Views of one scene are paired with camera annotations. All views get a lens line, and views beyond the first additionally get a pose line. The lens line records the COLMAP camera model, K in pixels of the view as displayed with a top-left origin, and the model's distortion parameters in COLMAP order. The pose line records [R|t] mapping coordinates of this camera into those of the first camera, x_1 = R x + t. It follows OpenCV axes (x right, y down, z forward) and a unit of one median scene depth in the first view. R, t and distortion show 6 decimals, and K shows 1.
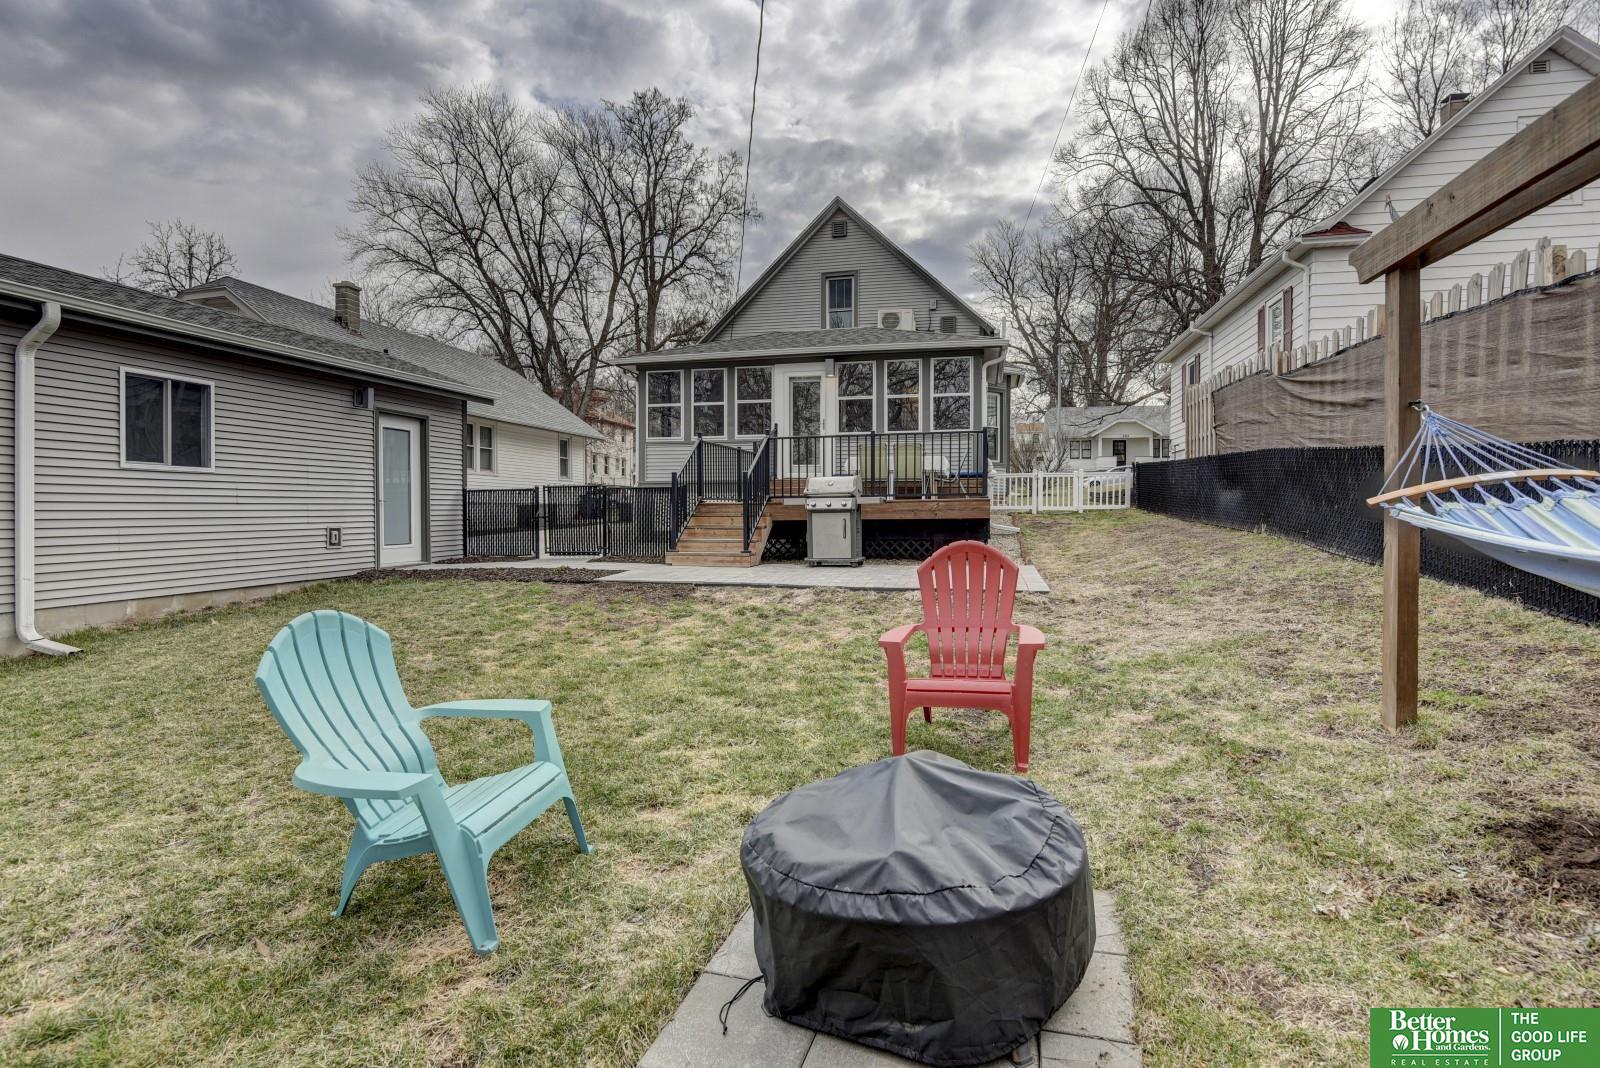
lens RADIAL K [[836.8, 0, 786.6], [0, 836.8, 518.9], [0, 0, 1]] dist [0.017299, 0.001378]
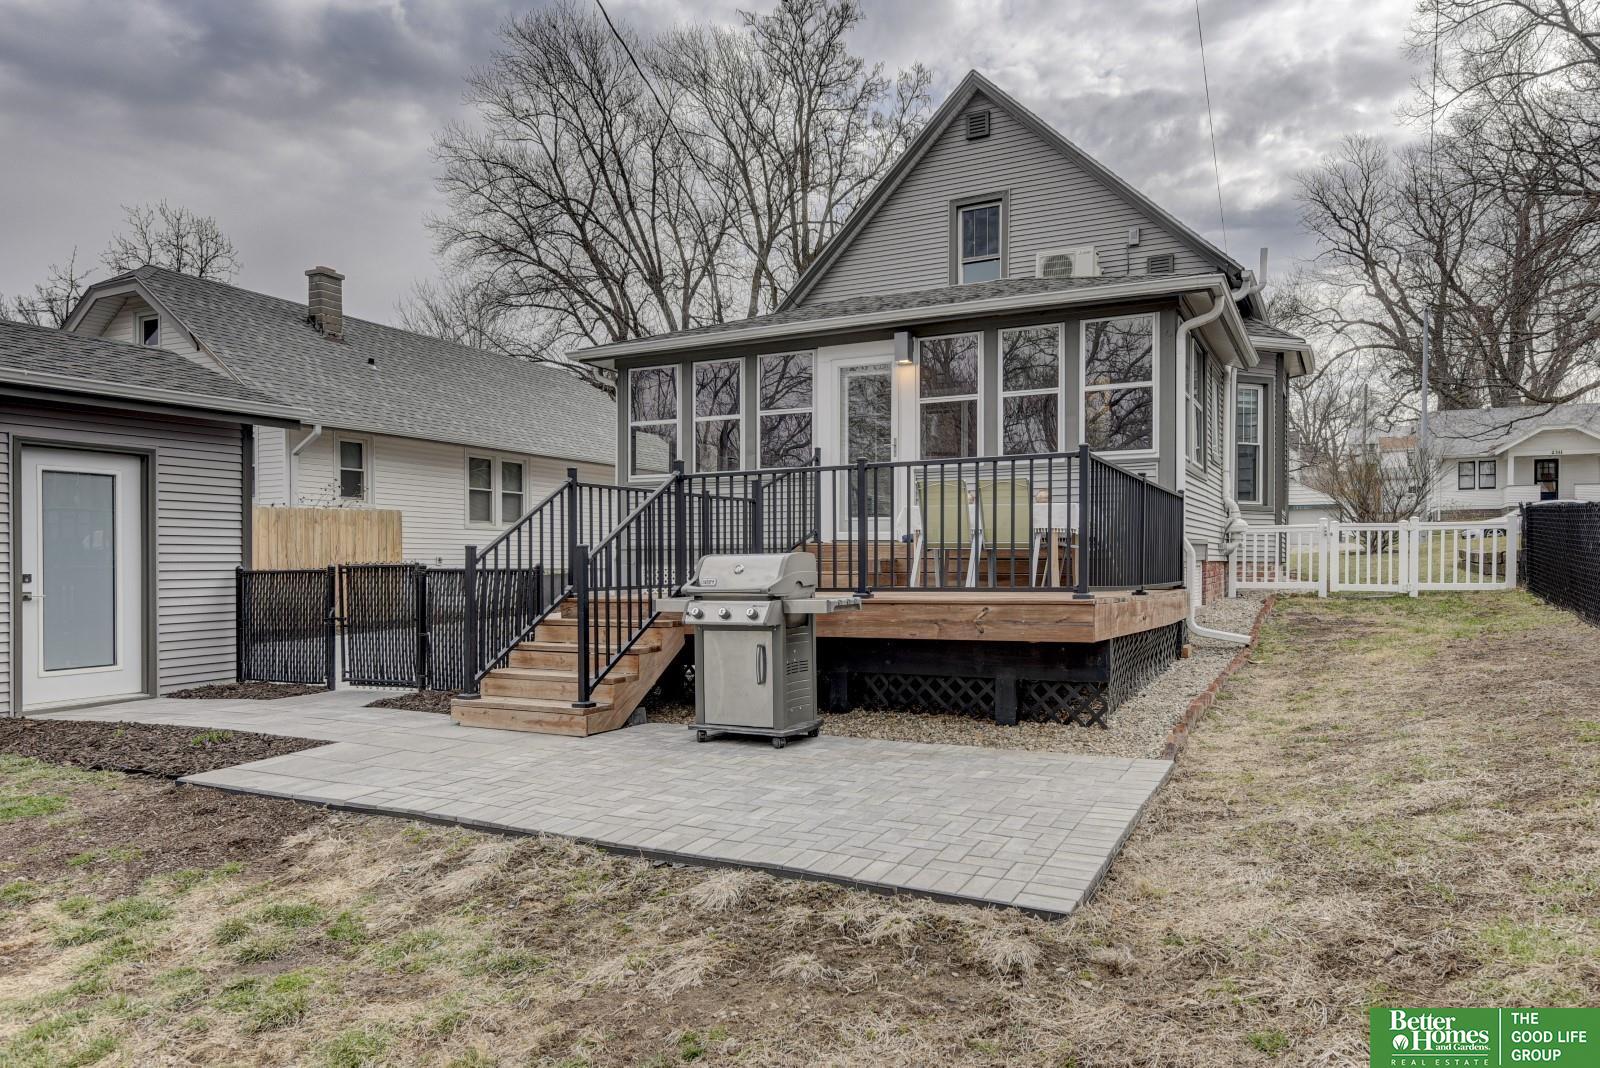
lens RADIAL K [[1026.3, 0, 851.7], [0, 1026.3, 560.0], [0, 0, 1]] dist [0.036580, -0.002427]
pose [[0.973632, -0.000420, -0.228126, 0.177840], [-0.001114, 0.999978, -0.006596, -0.031438], [0.228123, 0.006676, 0.973609, 0.311651]]
